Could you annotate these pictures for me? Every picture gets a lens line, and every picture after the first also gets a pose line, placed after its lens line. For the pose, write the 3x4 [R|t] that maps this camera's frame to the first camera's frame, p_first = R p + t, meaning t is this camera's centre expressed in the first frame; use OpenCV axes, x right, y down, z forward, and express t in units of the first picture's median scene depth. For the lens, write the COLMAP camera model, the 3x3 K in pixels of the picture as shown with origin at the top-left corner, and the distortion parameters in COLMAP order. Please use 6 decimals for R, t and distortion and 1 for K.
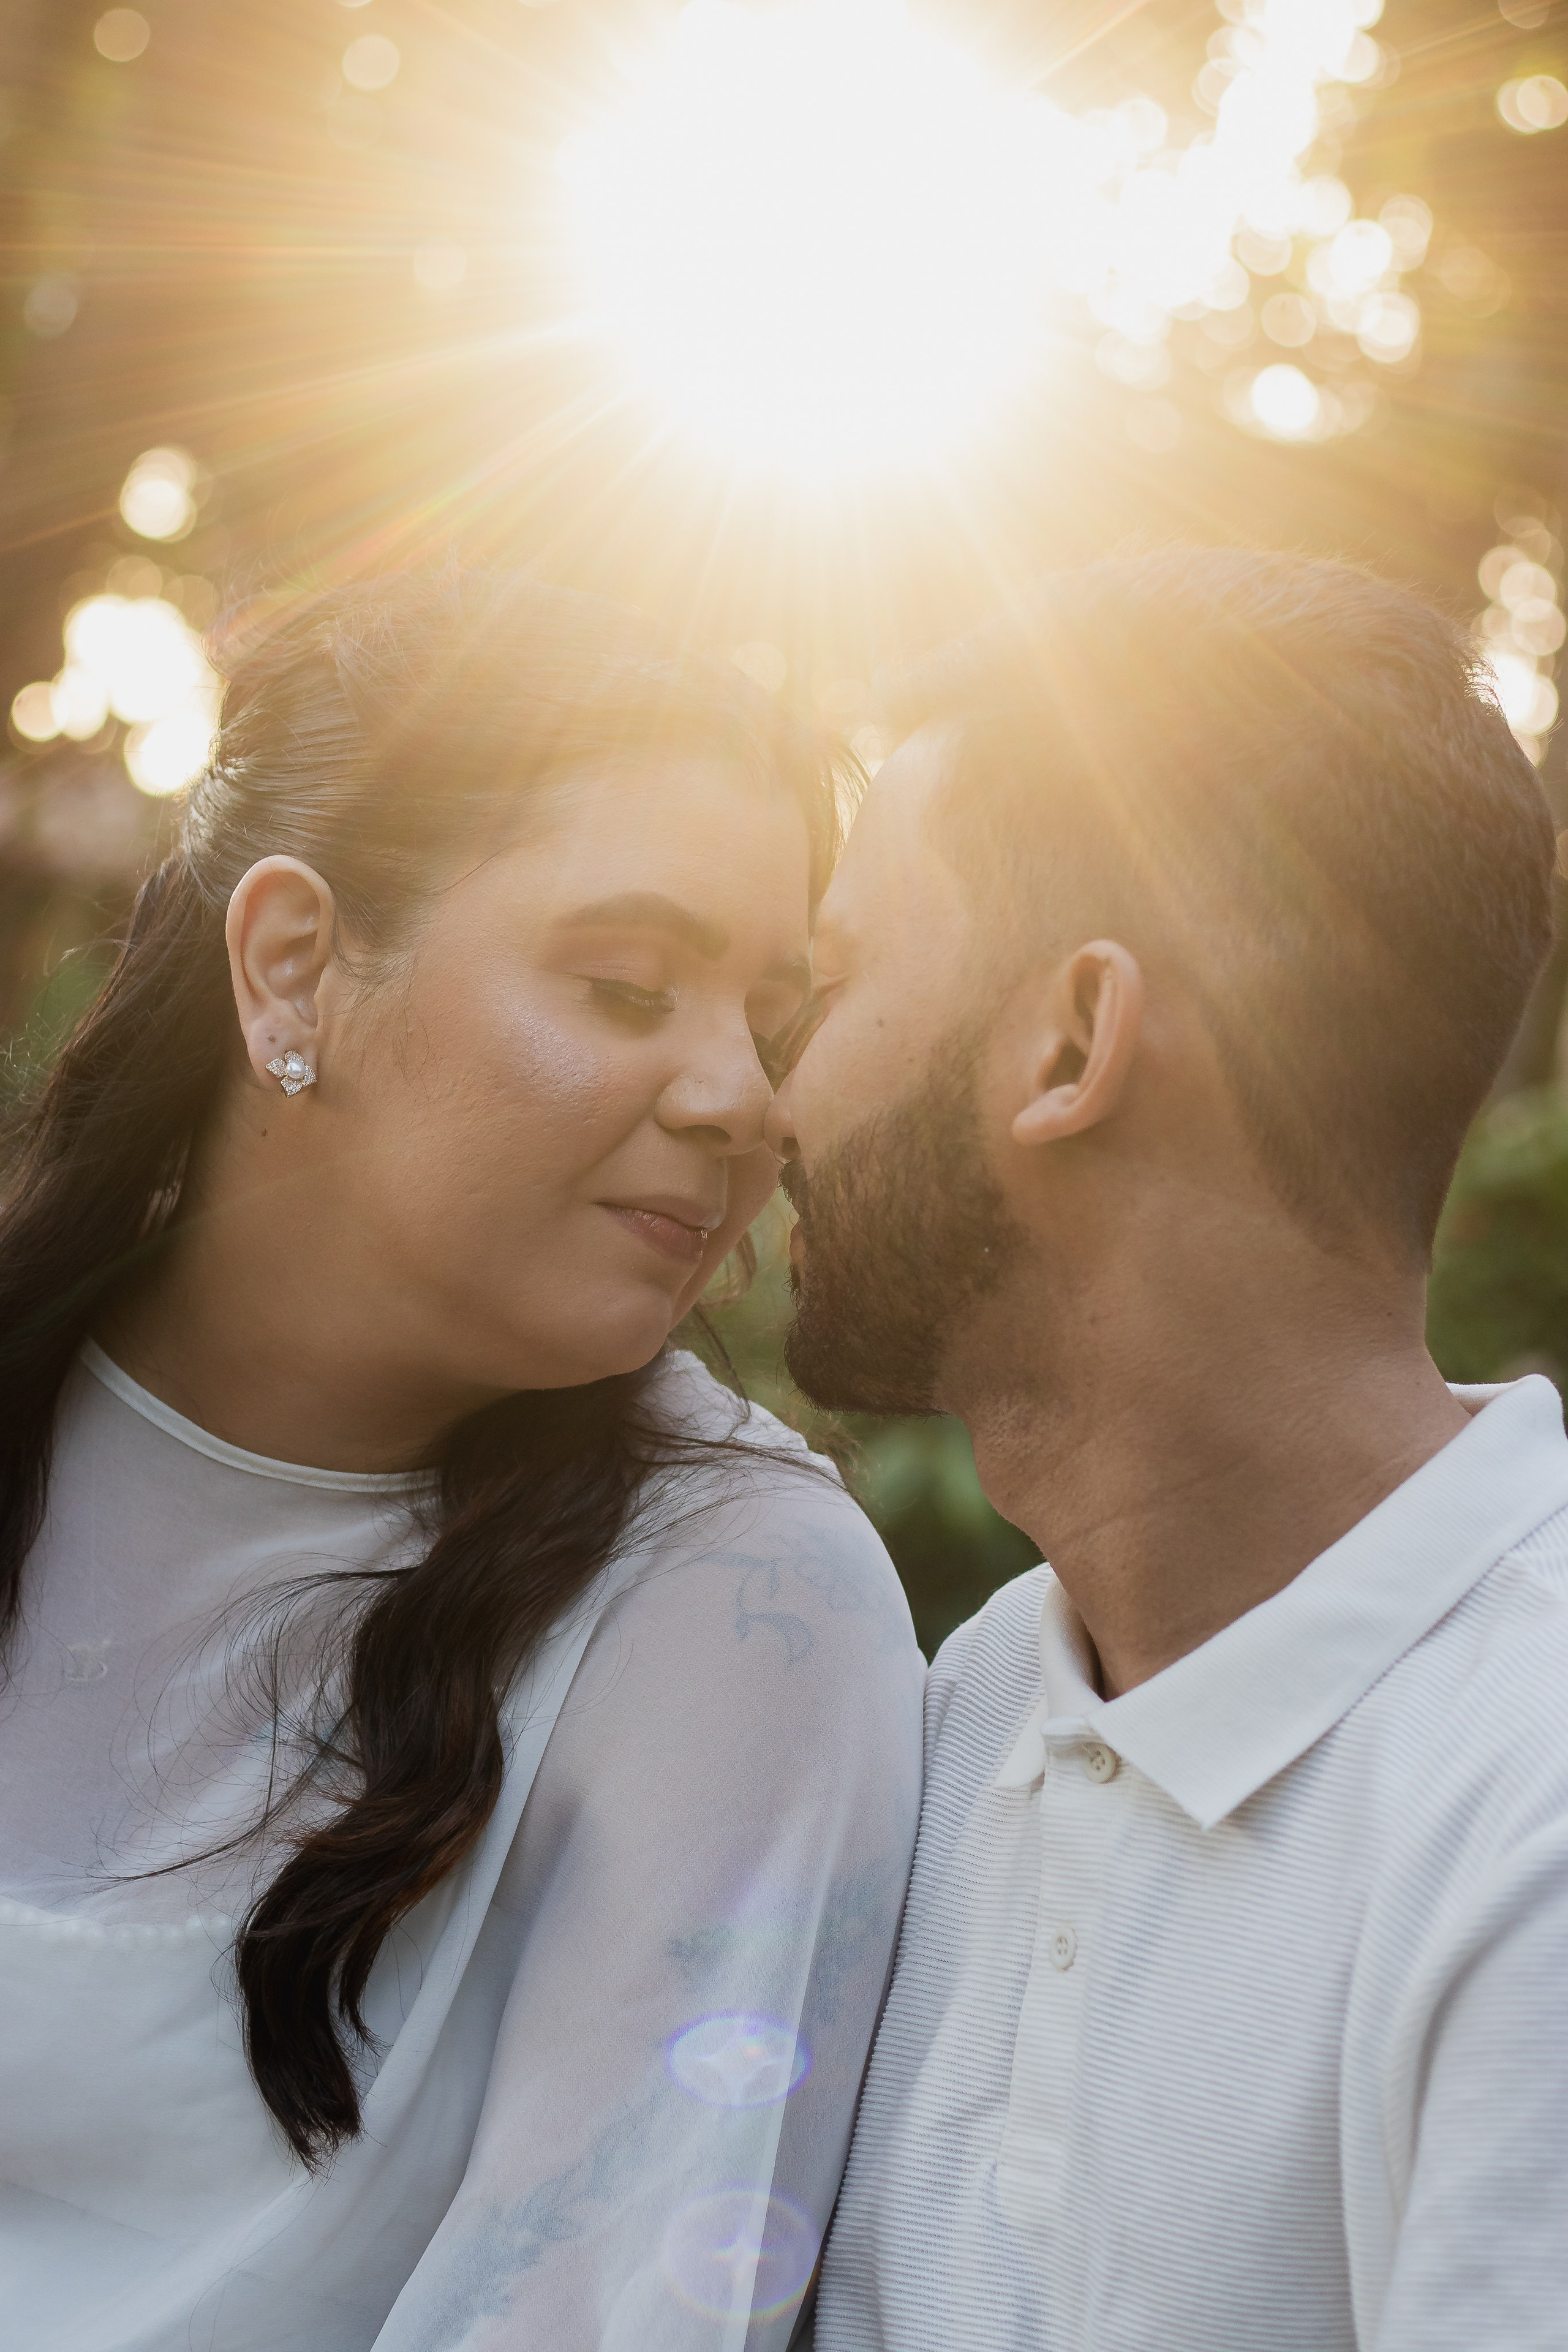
lens RADIAL K [[6216.0, 0, 780.6], [0, 6216.0, 1167.5], [0, 0, 1]] dist [0.123867, 0.000000]
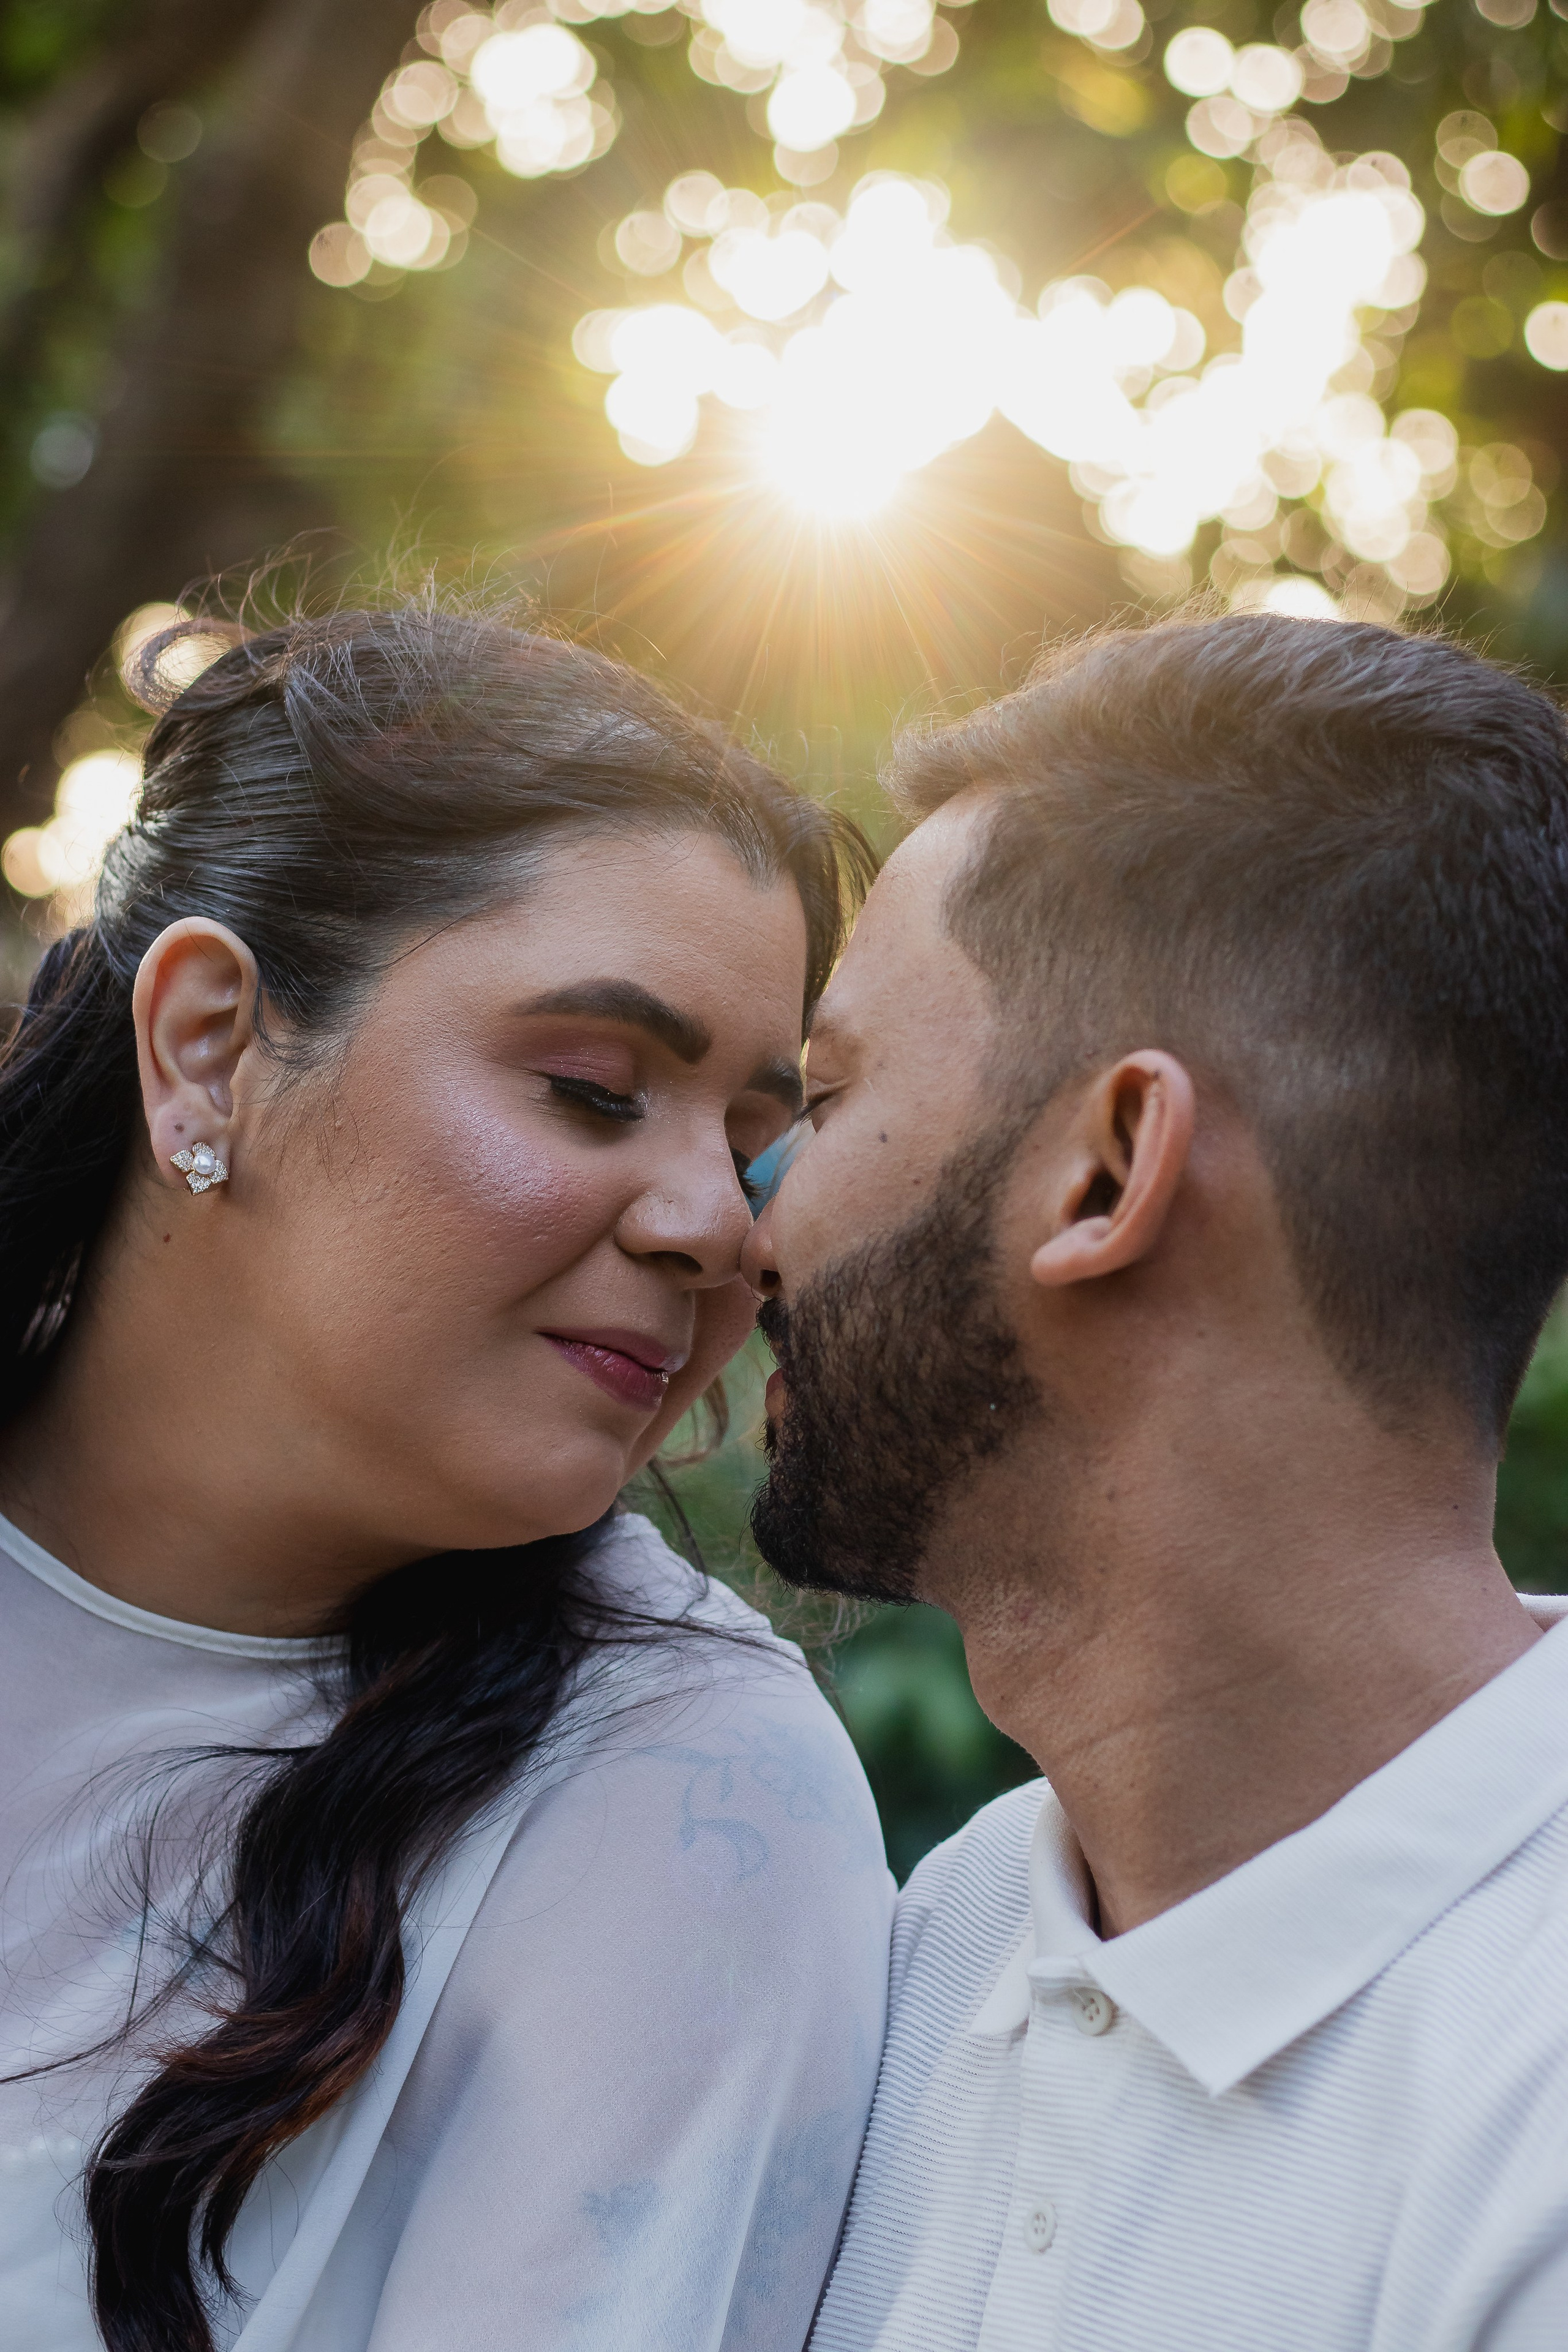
lens RADIAL K [[6216.0, 0, 792.2], [0, 6216.0, 1195.1], [0, 0, 1]] dist [0.123867, 0.000000]
pose [[0.998766, 0.049349, 0.005578, -0.000766], [-0.049165, 0.998357, -0.029432, 0.010017], [-0.007021, 0.029122, 0.999551, 0.133094]]
